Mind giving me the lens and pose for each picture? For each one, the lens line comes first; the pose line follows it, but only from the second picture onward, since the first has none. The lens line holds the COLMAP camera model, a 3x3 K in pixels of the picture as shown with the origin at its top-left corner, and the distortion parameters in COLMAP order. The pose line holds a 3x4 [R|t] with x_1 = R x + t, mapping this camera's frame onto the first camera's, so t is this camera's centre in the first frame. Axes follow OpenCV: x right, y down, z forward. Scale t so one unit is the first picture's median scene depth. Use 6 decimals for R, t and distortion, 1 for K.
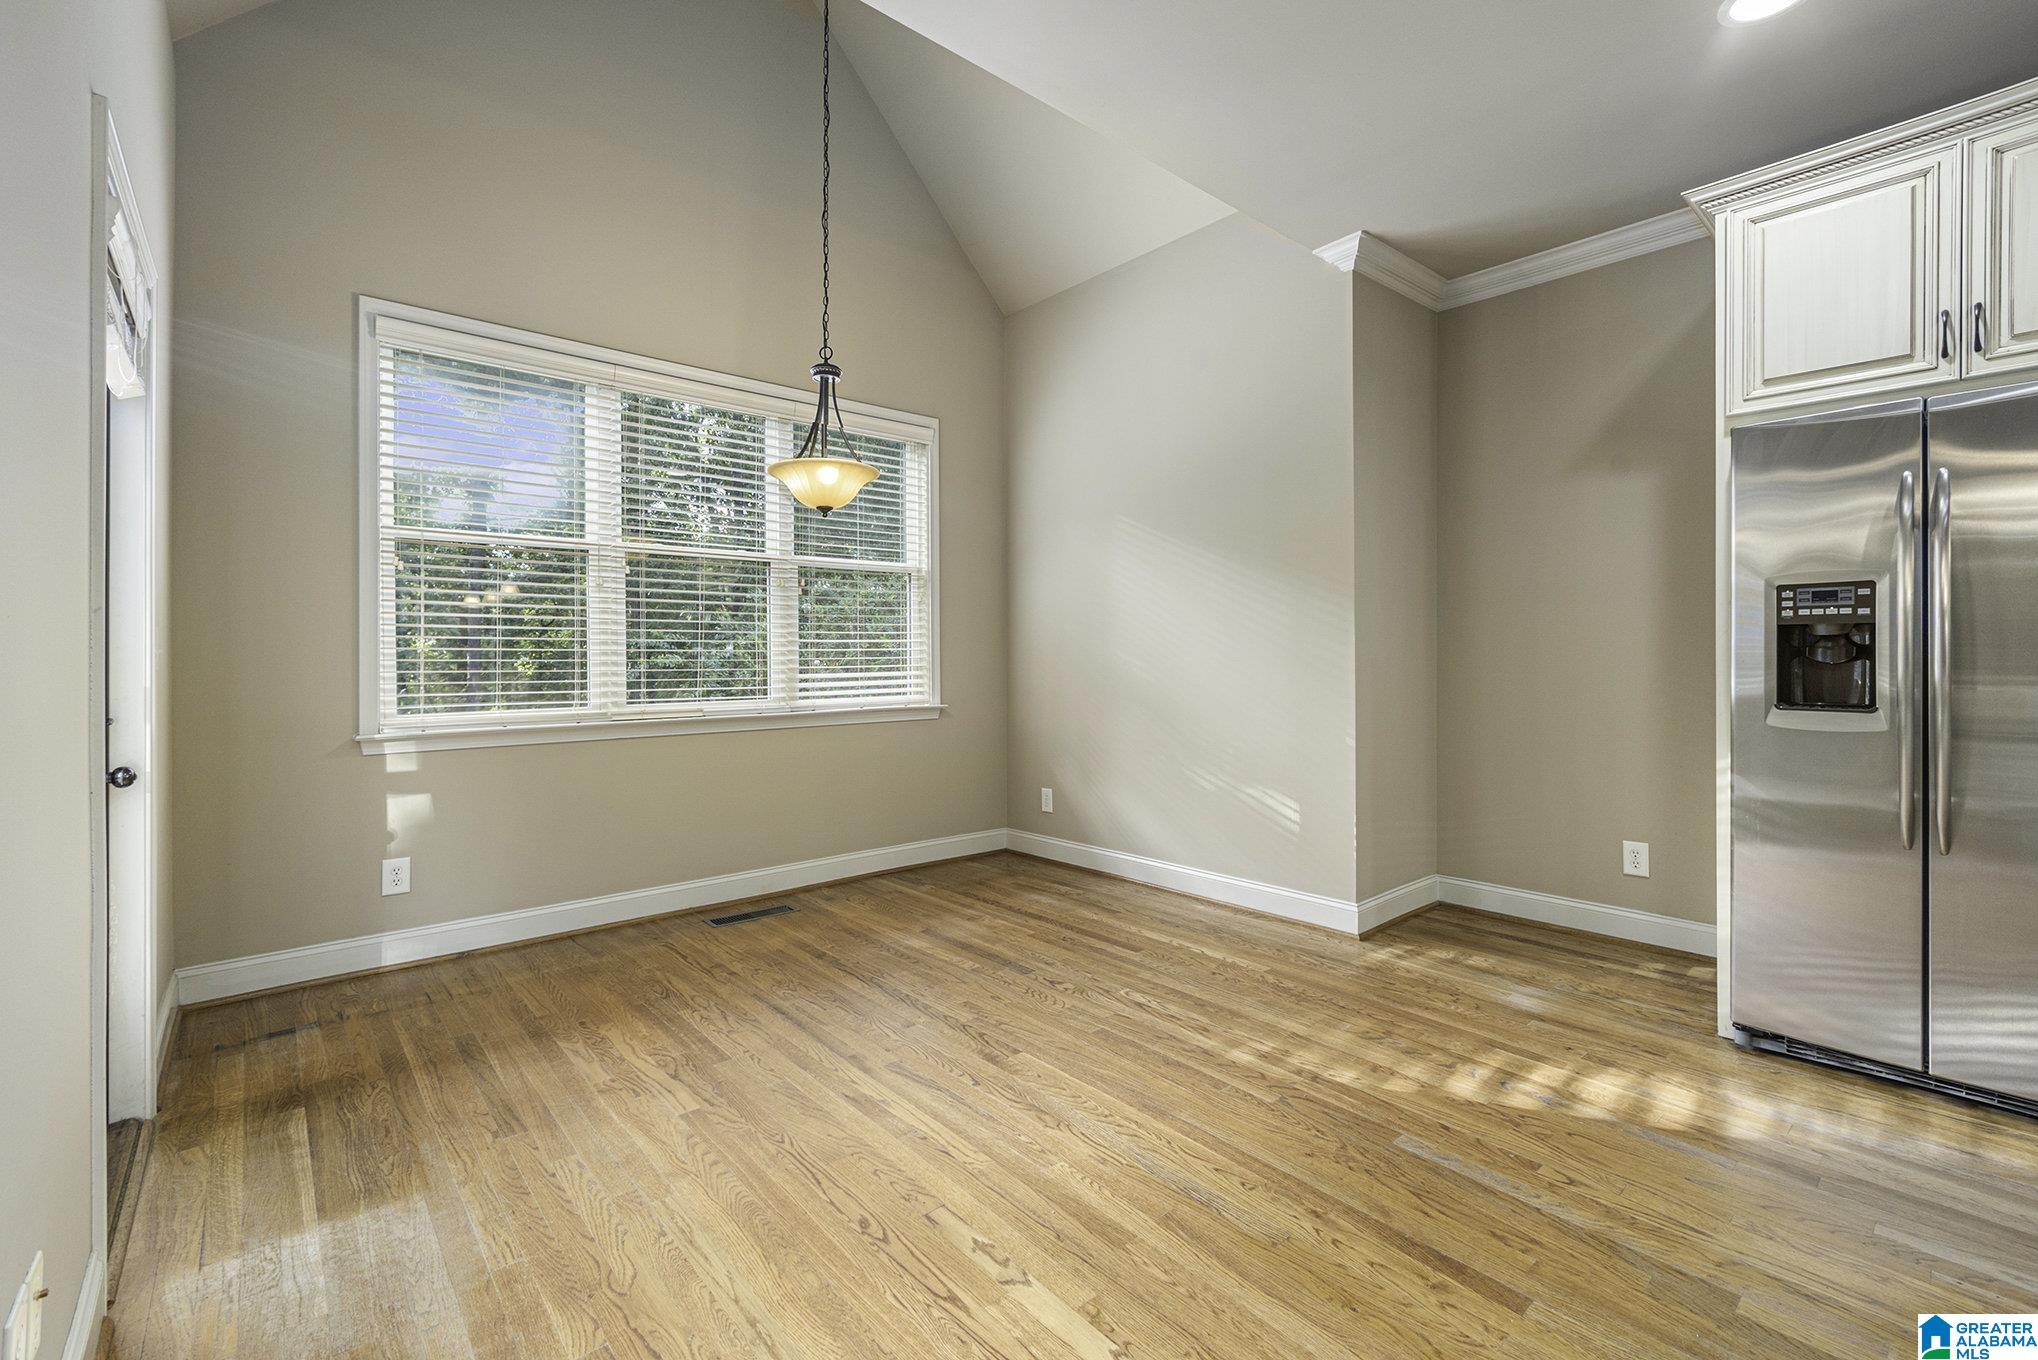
lens RADIAL K [[875.7, 0, 1023.0], [0, 875.7, 641.6], [0, 0, 1]] dist [-0.001521, -0.000777]
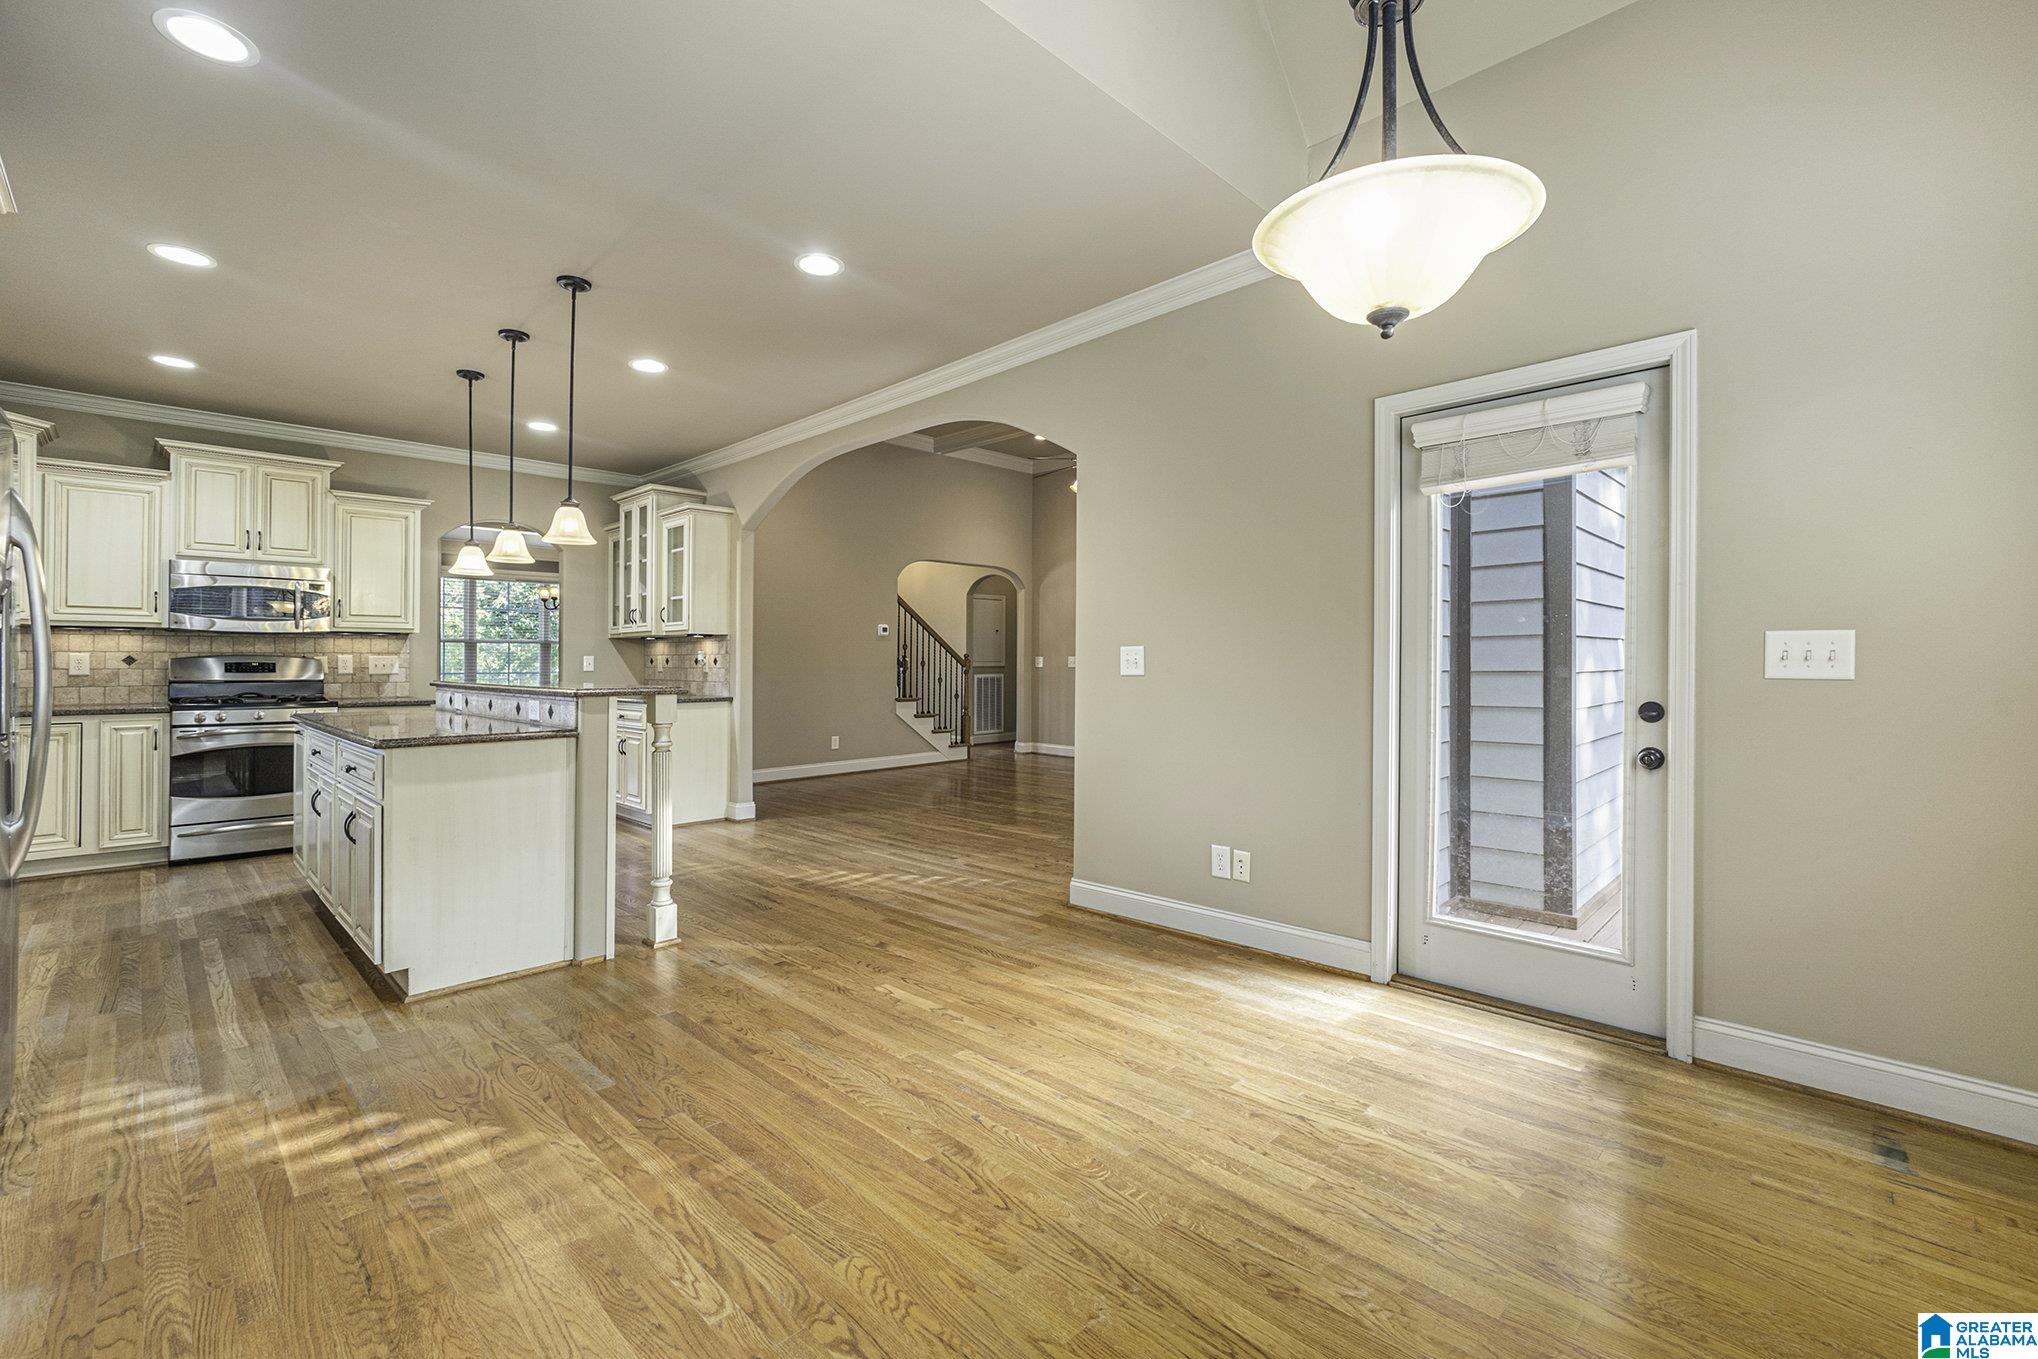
lens RADIAL K [[875.7, 0, 1007.8], [0, 875.7, 665.2], [0, 0, 1]] dist [-0.001521, -0.000777]
pose [[-0.998143, 0.008026, -0.060381, -0.032886], [0.008942, 0.999849, -0.014927, 0.025061], [0.060252, -0.015440, -0.998064, 1.902463]]
